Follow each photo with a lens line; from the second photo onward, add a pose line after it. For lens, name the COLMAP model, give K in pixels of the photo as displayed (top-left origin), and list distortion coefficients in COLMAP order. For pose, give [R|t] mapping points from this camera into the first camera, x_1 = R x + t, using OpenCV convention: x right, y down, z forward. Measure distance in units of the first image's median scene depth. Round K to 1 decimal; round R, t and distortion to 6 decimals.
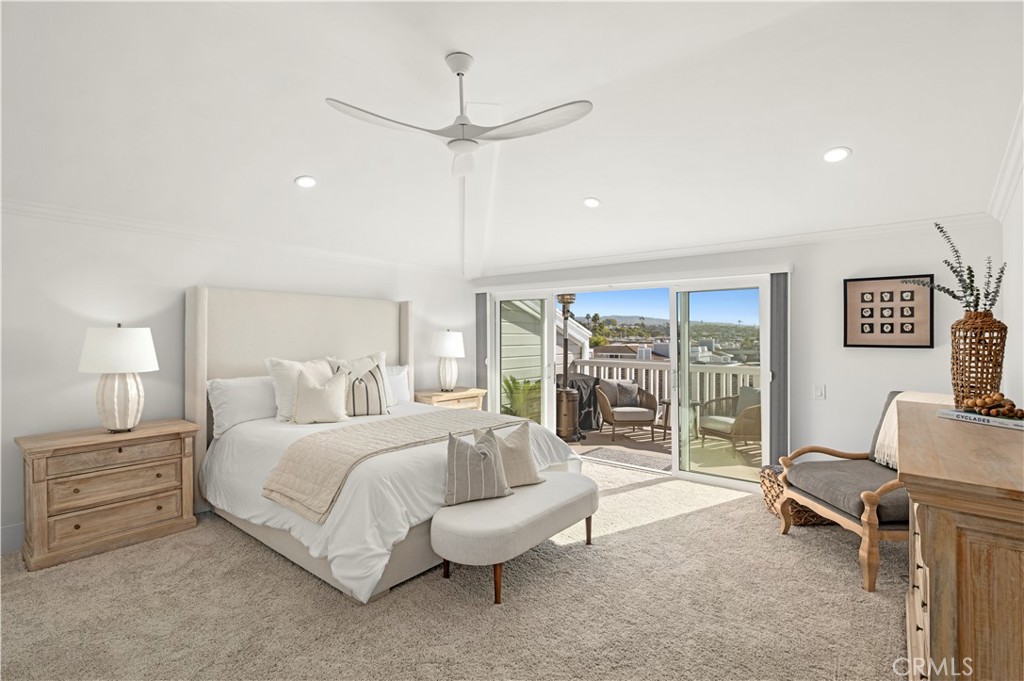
lens RADIAL K [[474.2, 0, 512.6], [0, 474.2, 346.8], [0, 0, 1]] dist [0.001153, 0.000264]
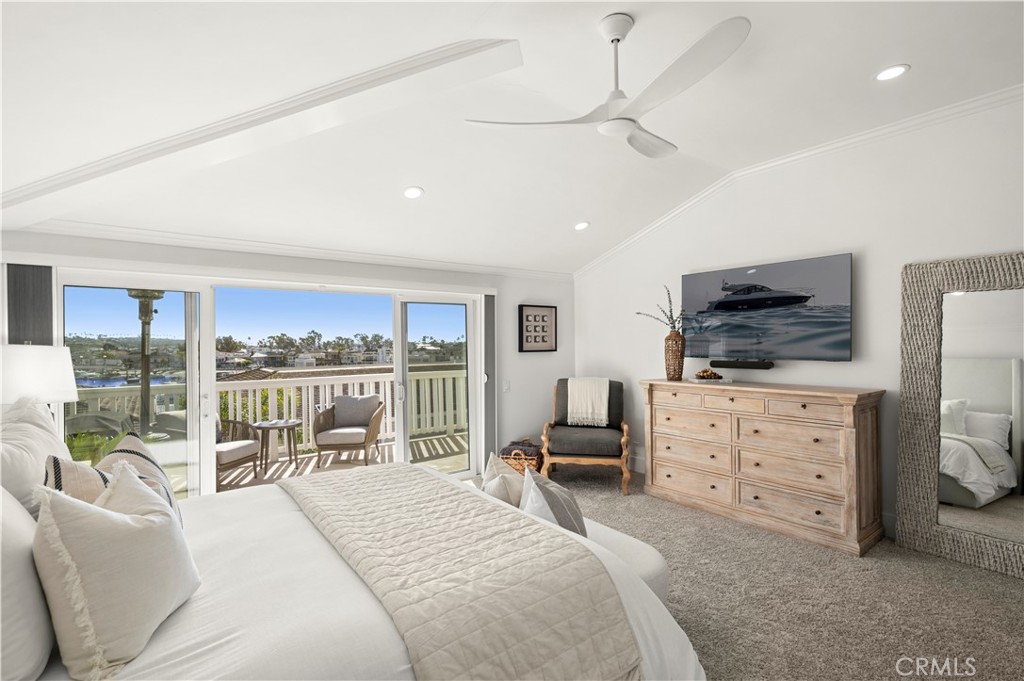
lens RADIAL K [[474.2, 0, 512.6], [0, 474.2, 346.8], [0, 0, 1]] dist [0.001153, 0.000264]
pose [[0.242649, -0.016956, 0.969966, -0.550065], [0.035690, 0.999326, 0.008541, -0.023510], [-0.969457, 0.032546, 0.243091, 0.549651]]
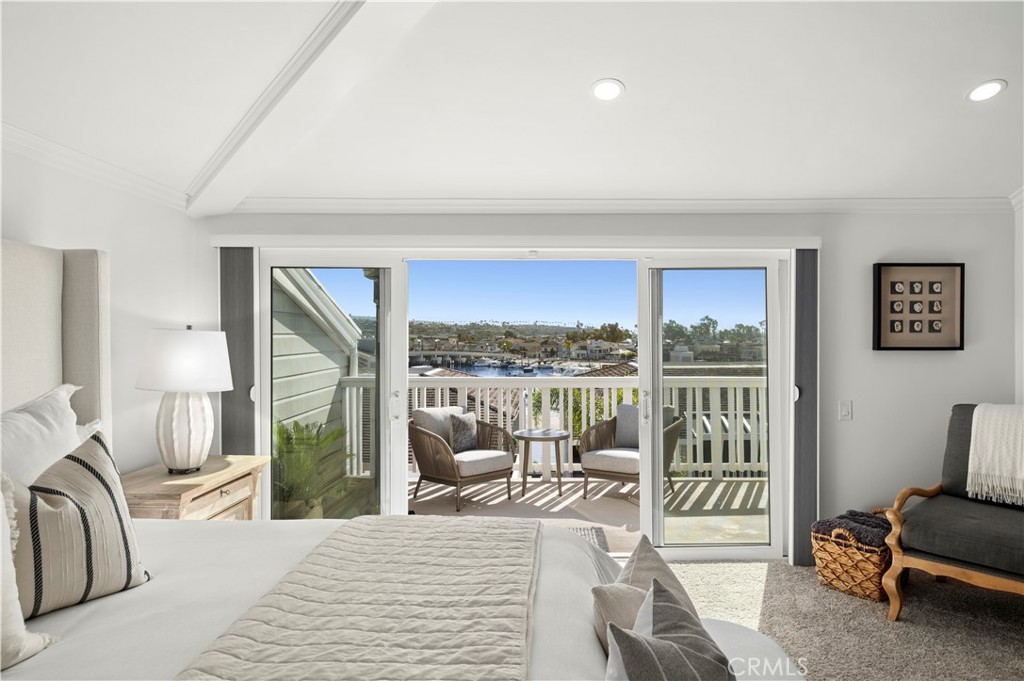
lens RADIAL K [[637.6, 0, 556.4], [0, 637.6, 341.4], [0, 0, 1]] dist [0.008648, -0.000364]
pose [[0.769521, -0.012845, 0.638492, -0.300001], [0.020066, 0.999790, -0.004070, -0.016589], [-0.638306, 0.015943, 0.769617, 0.428455]]
